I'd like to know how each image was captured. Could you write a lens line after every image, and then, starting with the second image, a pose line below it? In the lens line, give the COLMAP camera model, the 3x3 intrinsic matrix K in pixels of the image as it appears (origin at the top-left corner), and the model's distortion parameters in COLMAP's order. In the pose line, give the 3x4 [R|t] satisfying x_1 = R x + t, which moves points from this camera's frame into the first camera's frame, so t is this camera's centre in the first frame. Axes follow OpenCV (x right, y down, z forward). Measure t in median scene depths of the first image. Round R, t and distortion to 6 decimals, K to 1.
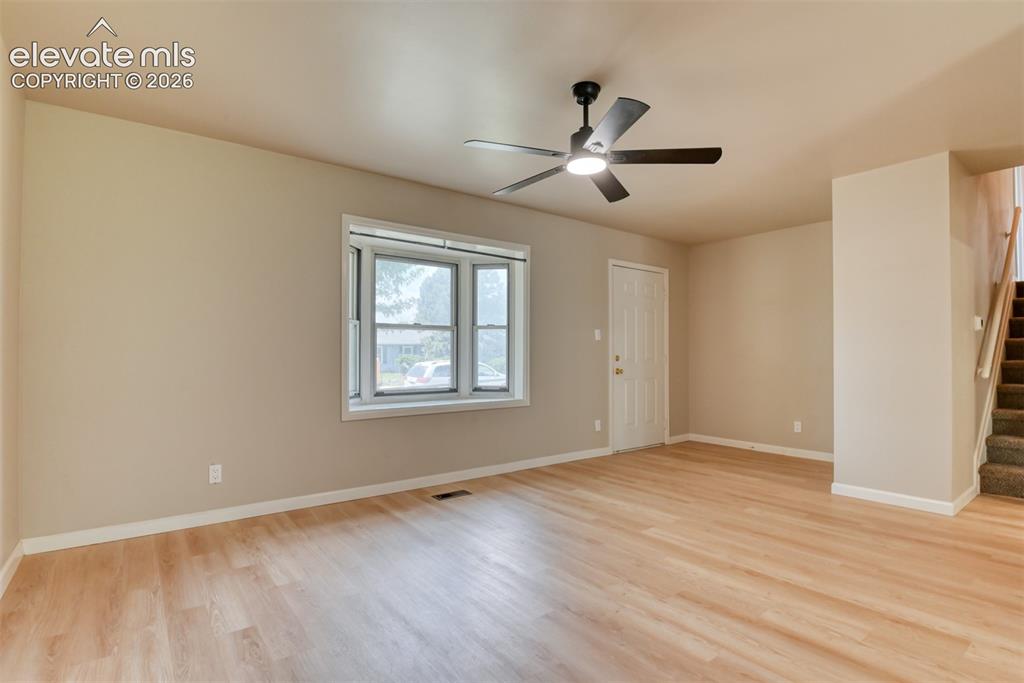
lens RADIAL K [[504.0, 0, 516.4], [0, 504.0, 348.7], [0, 0, 1]] dist [-0.020347, -0.002991]
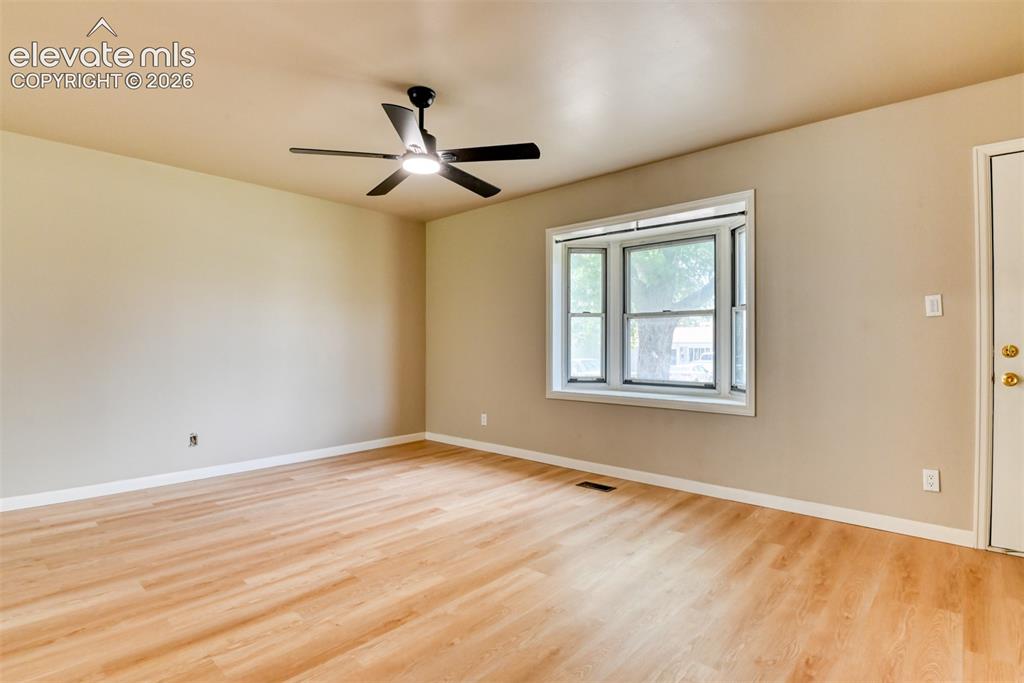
lens RADIAL K [[504.0, 0, 509.9], [0, 504.0, 341.2], [0, 0, 1]] dist [-0.020347, -0.002991]
pose [[0.169778, -0.005533, -0.985467, 0.806952], [0.011676, 0.999925, -0.003602, 0.008083], [0.985413, -0.010895, 0.169830, 0.664369]]
